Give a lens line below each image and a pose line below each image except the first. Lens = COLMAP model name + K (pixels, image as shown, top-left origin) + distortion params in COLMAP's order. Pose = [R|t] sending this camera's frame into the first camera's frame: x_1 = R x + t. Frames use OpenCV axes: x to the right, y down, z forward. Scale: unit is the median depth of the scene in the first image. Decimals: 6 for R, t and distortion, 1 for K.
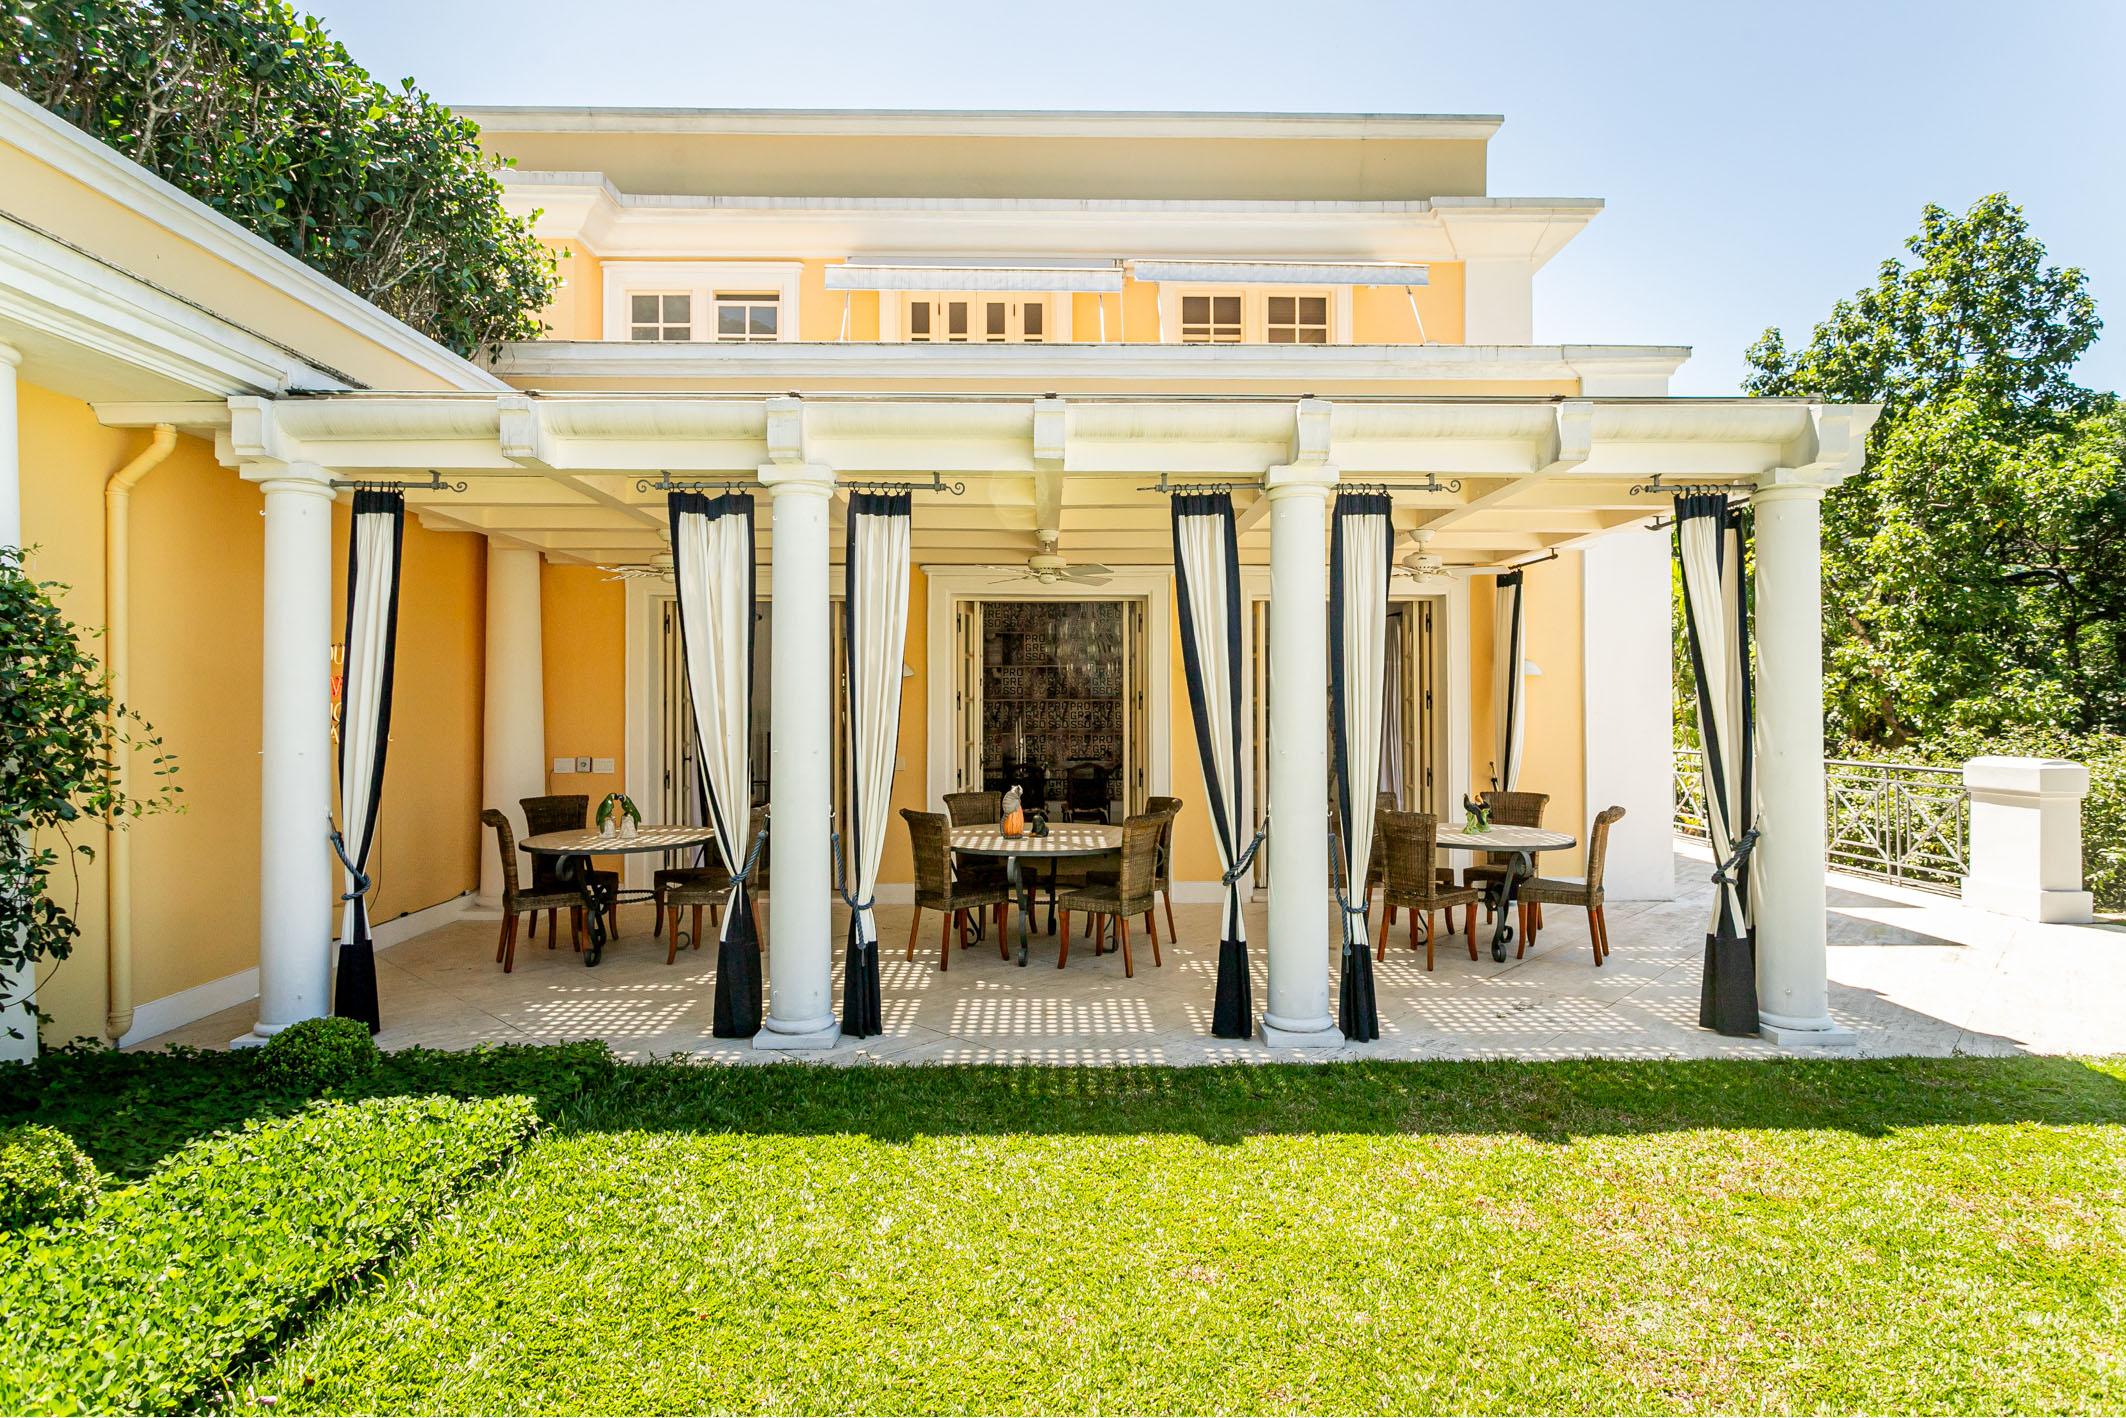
lens RADIAL K [[1122.7, 0, 1059.2], [0, 1122.7, 695.0], [0, 0, 1]] dist [-0.003558, -0.000372]
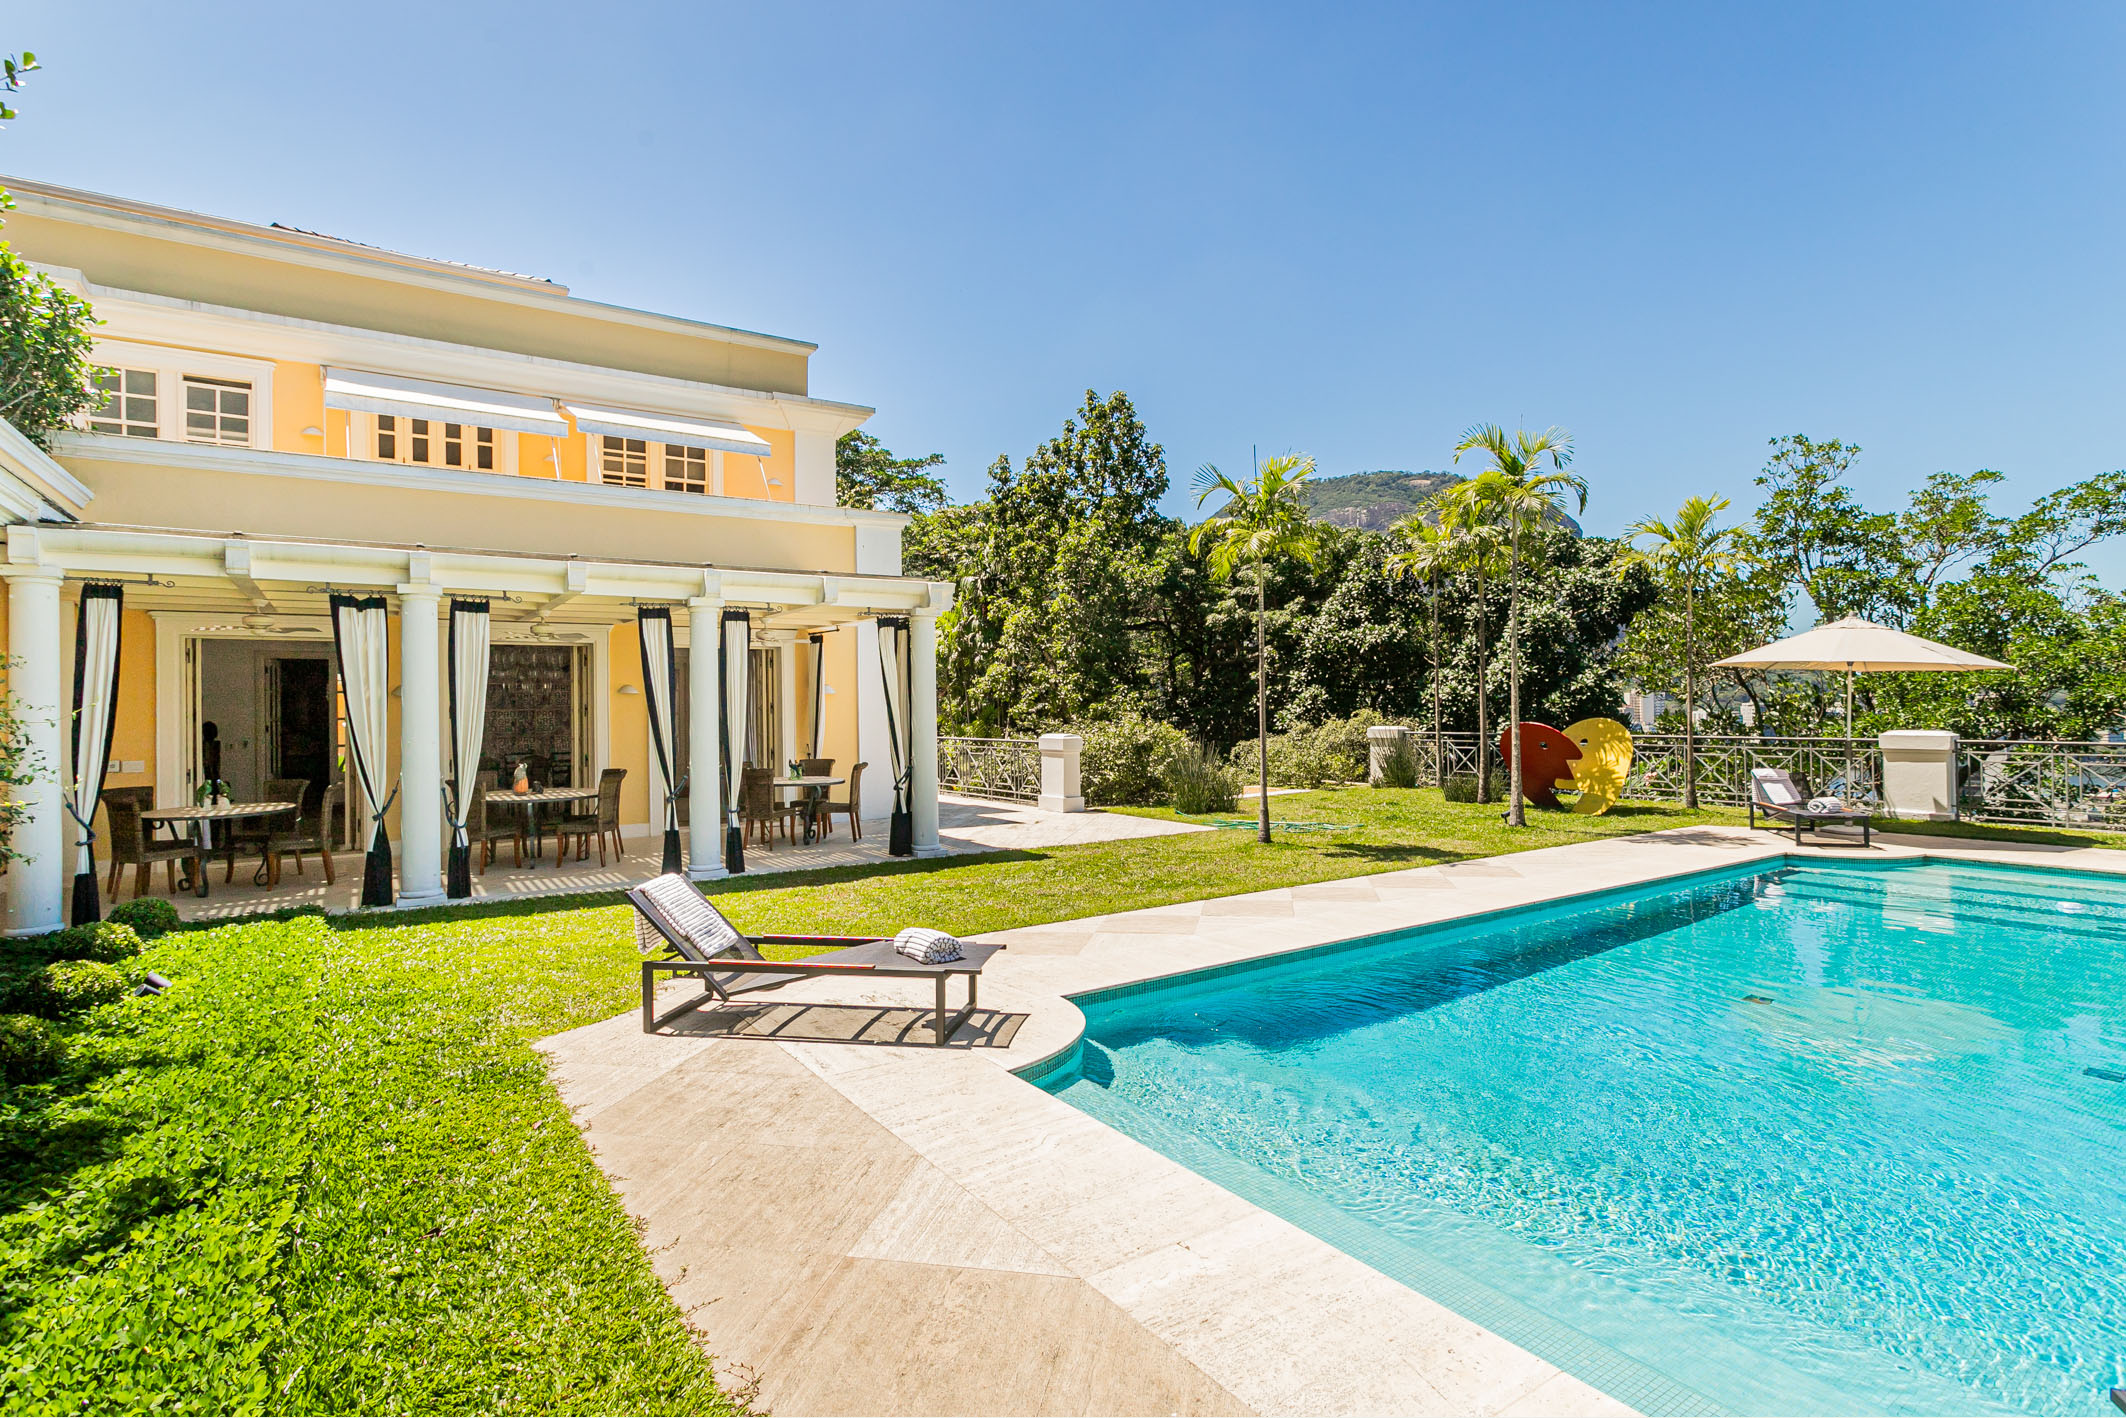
lens RADIAL K [[1052.2, 0, 1064.7], [0, 1052.2, 693.9], [0, 0, 1]] dist [-0.001317, 0.001711]
pose [[0.836676, -0.003445, 0.547687, -0.196191], [0.006556, 0.999972, -0.003726, -0.009859], [-0.547658, 0.006708, 0.836675, -0.655948]]
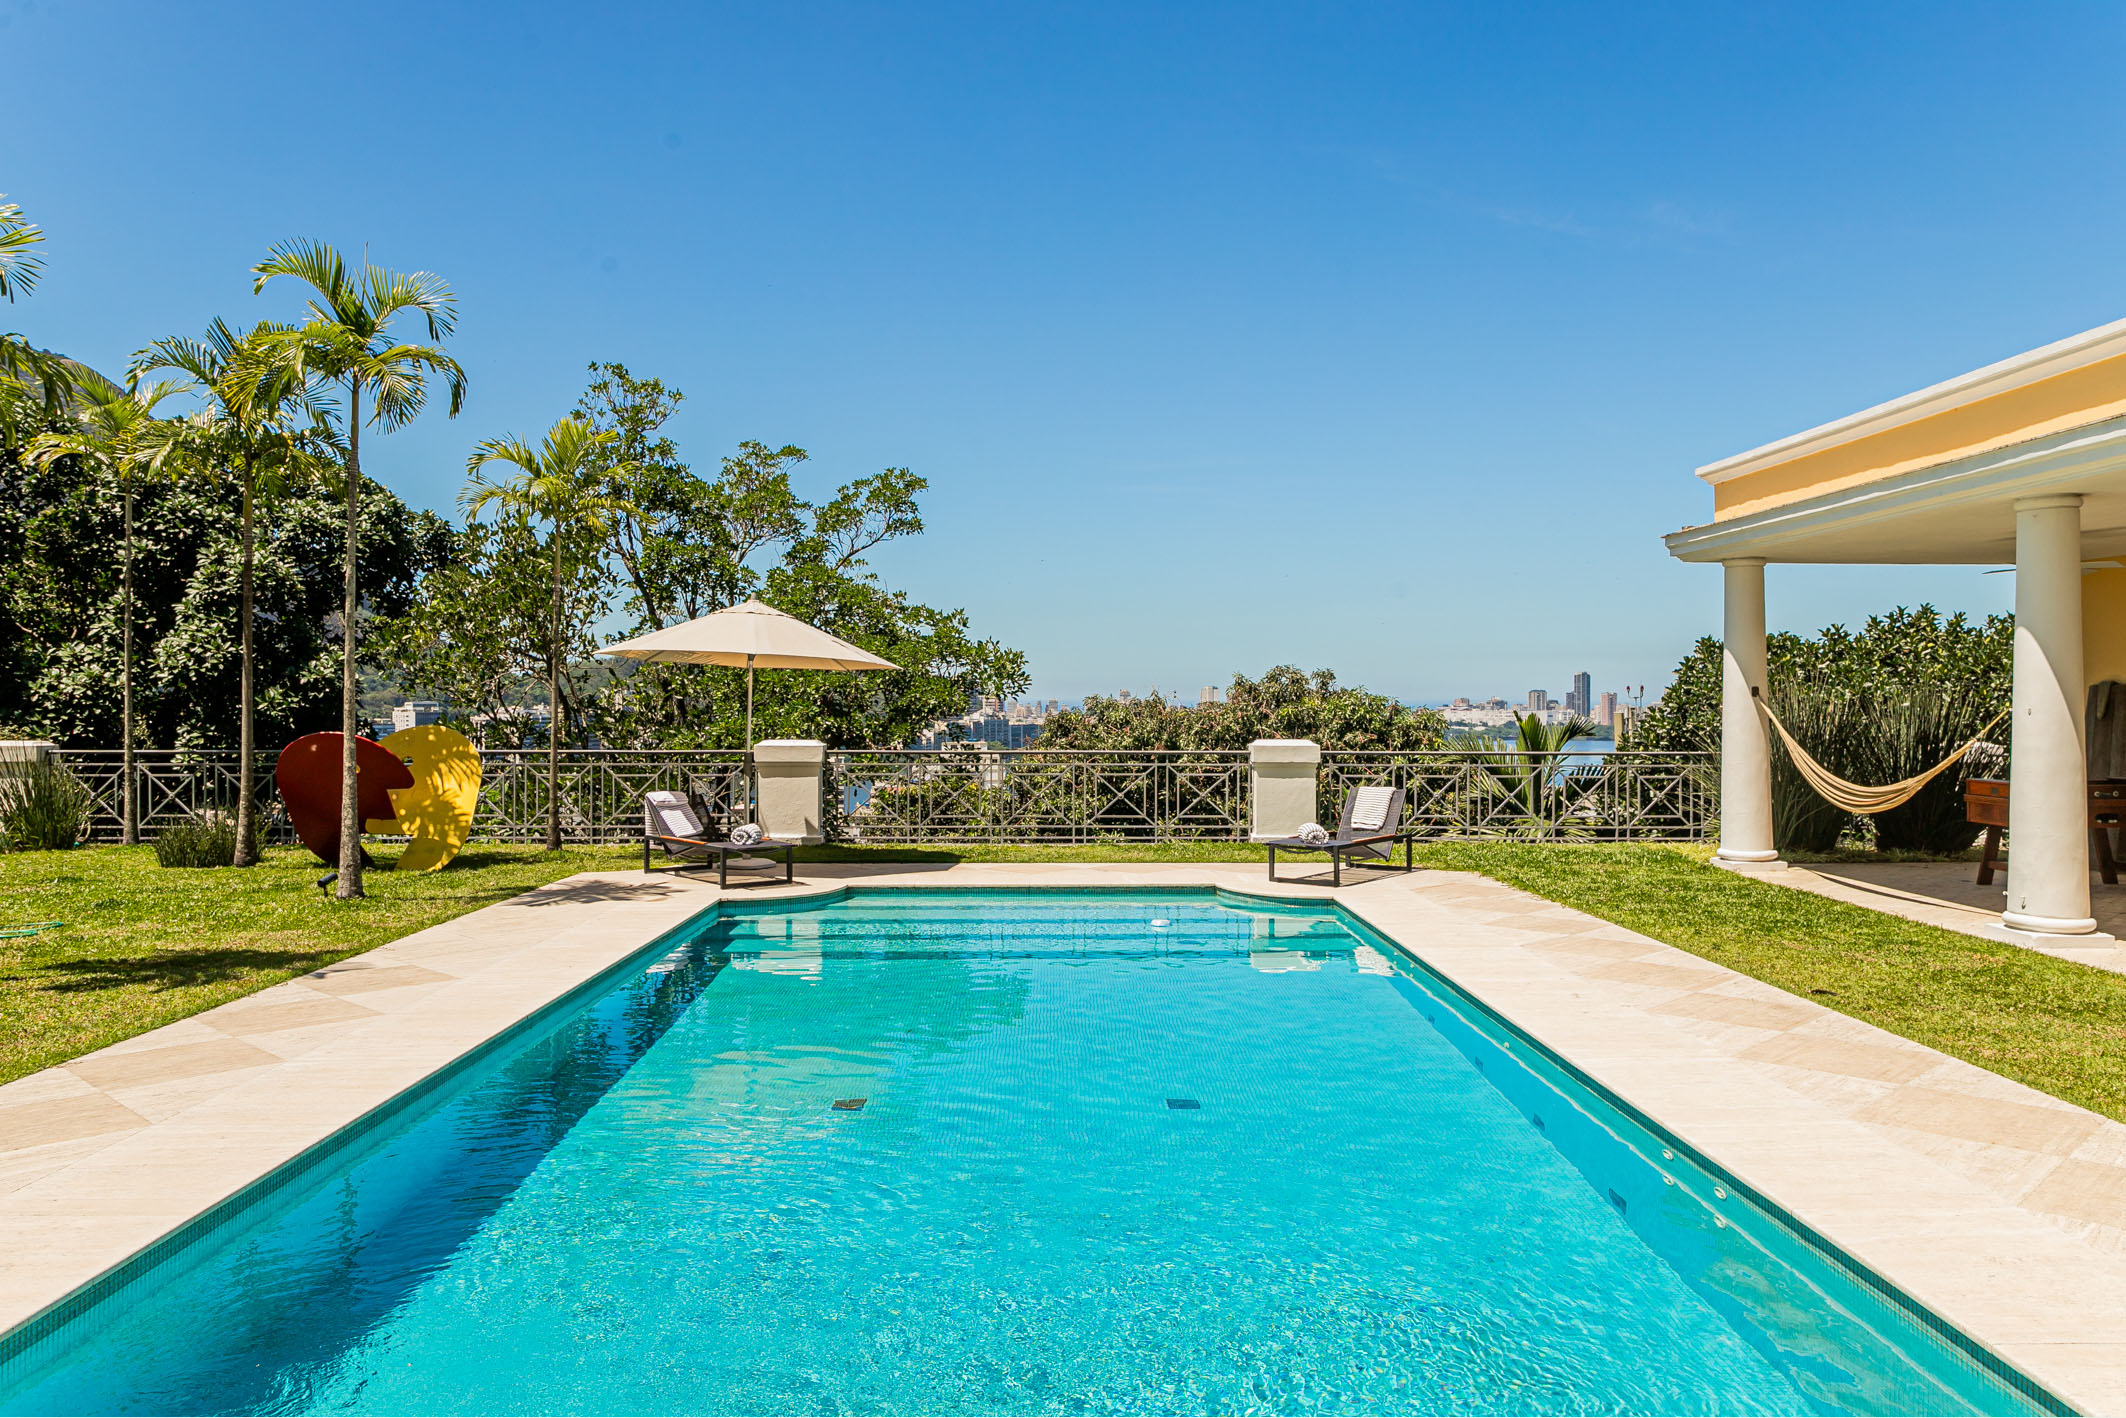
lens RADIAL K [[1512.9, 0, 1054.3], [0, 1512.9, 700.7], [0, 0, 1]] dist [0.012283, 0.005443]
pose [[0.006127, 0.001141, 0.999981, -0.180183], [-0.011732, 0.999931, -0.001069, -0.003696], [-0.999912, -0.011725, 0.006140, -0.360592]]
